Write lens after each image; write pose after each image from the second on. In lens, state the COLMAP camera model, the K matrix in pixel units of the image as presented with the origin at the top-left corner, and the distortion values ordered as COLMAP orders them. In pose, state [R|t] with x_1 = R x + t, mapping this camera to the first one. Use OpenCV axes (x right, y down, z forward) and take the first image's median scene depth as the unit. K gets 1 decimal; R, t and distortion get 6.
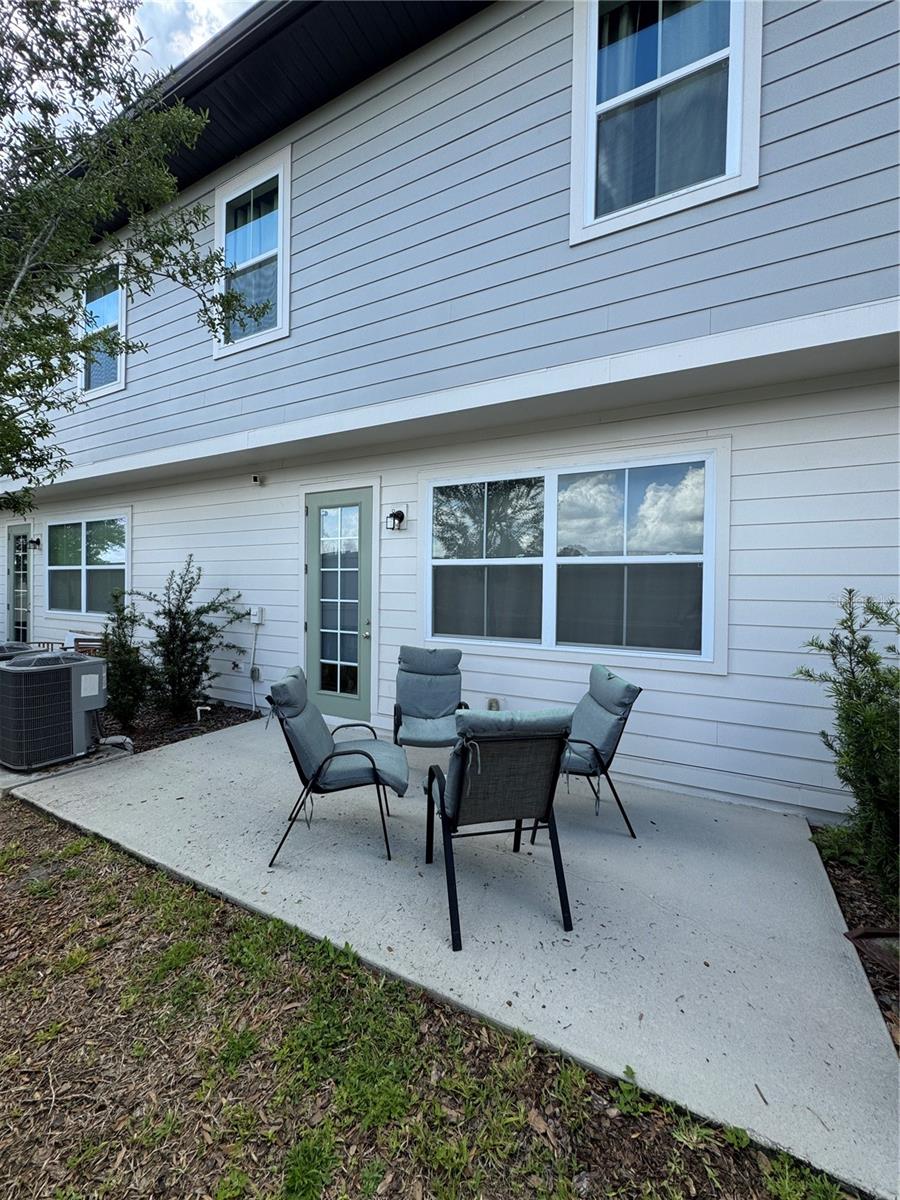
lens RADIAL K [[478.7, 0, 448.0], [0, 478.7, 599.1], [0, 0, 1]] dist [-0.003454, 0.000352]
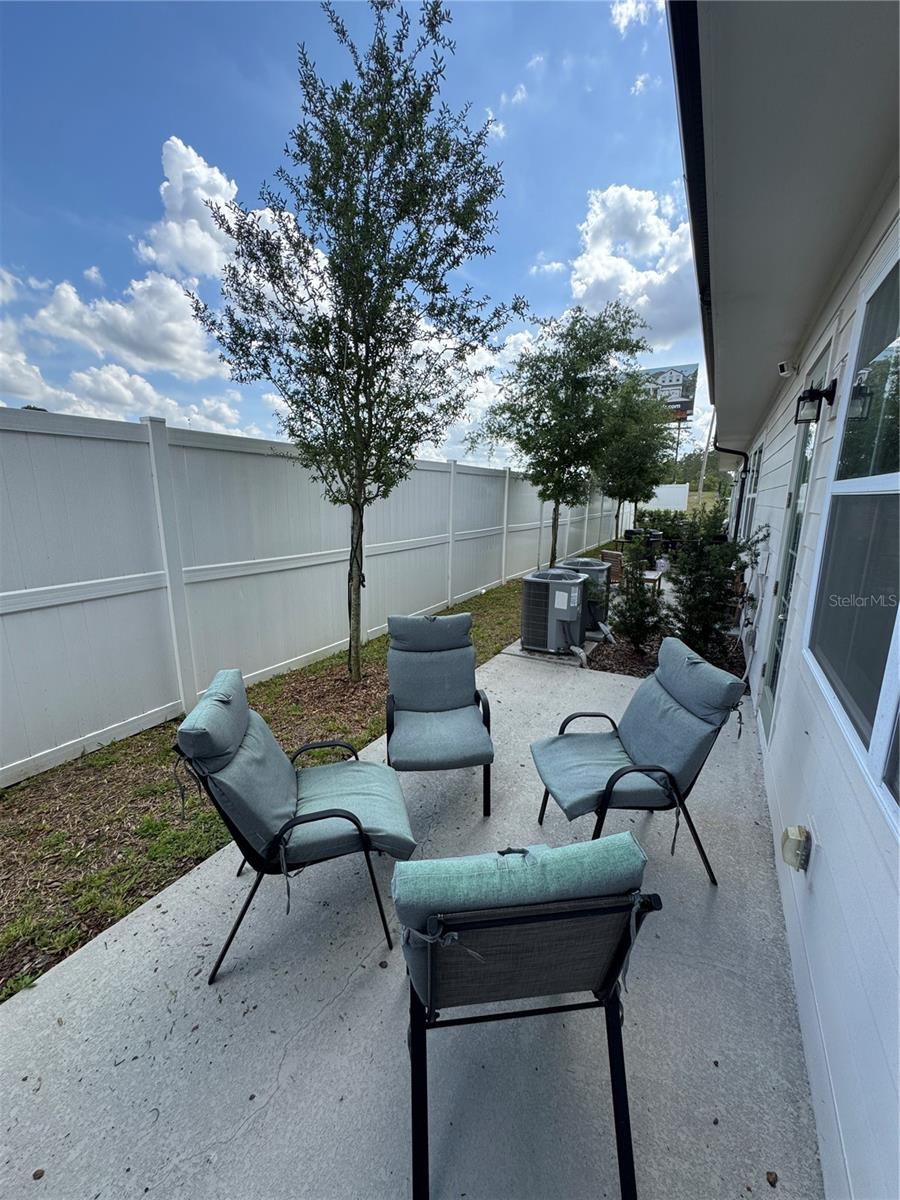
lens RADIAL K [[478.7, 0, 451.4], [0, 478.7, 599.5], [0, 0, 1]] dist [-0.003454, 0.000352]
pose [[-0.016272, 0.196183, -0.980432, 0.505824], [-0.030123, 0.980021, 0.196600, -0.061433], [0.999414, 0.032733, -0.010037, 0.773628]]
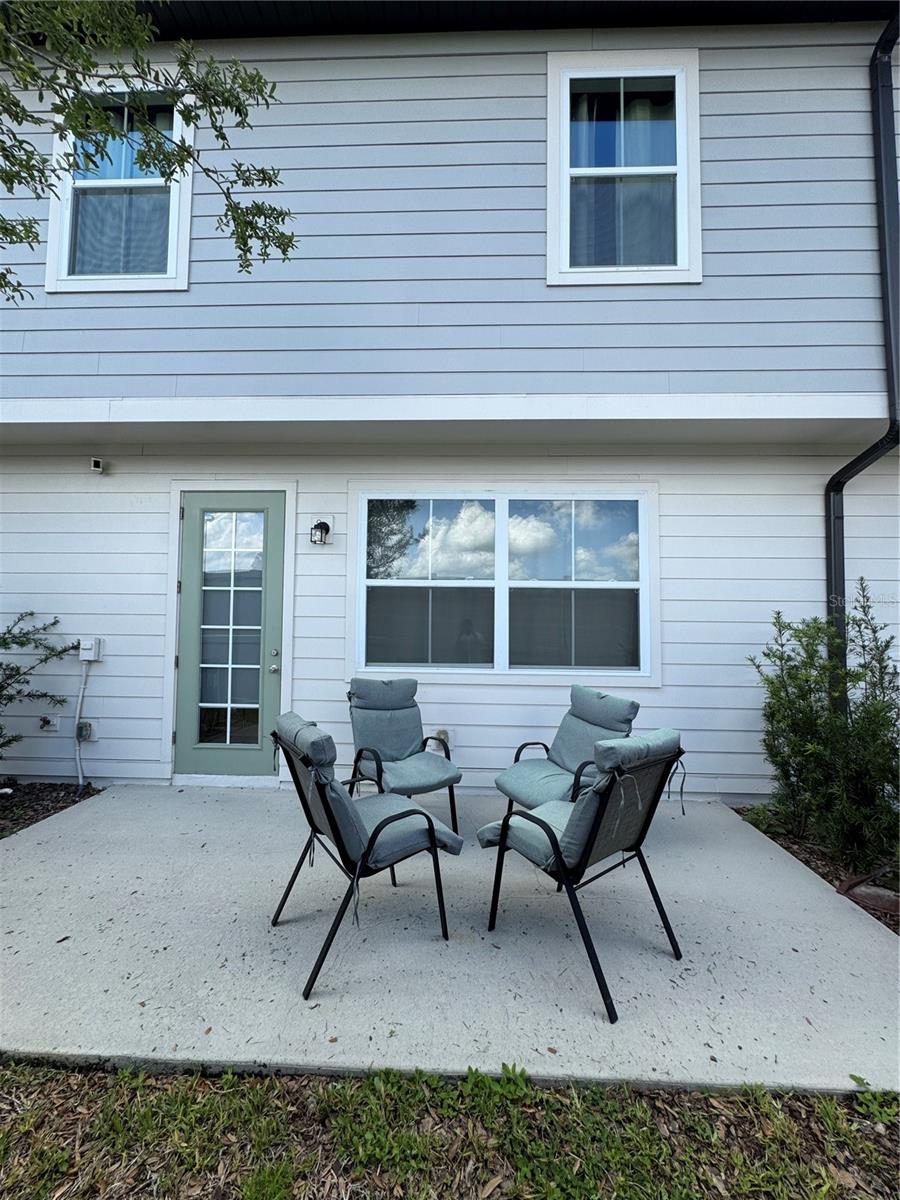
lens RADIAL K [[478.7, 0, 450.5], [0, 478.7, 600.3], [0, 0, 1]] dist [-0.003454, 0.000352]
pose [[0.900276, 0.013712, 0.435104, -0.329289], [0.011003, 0.998468, -0.054232, 0.007082], [-0.435181, 0.053612, 0.898745, 0.158752]]
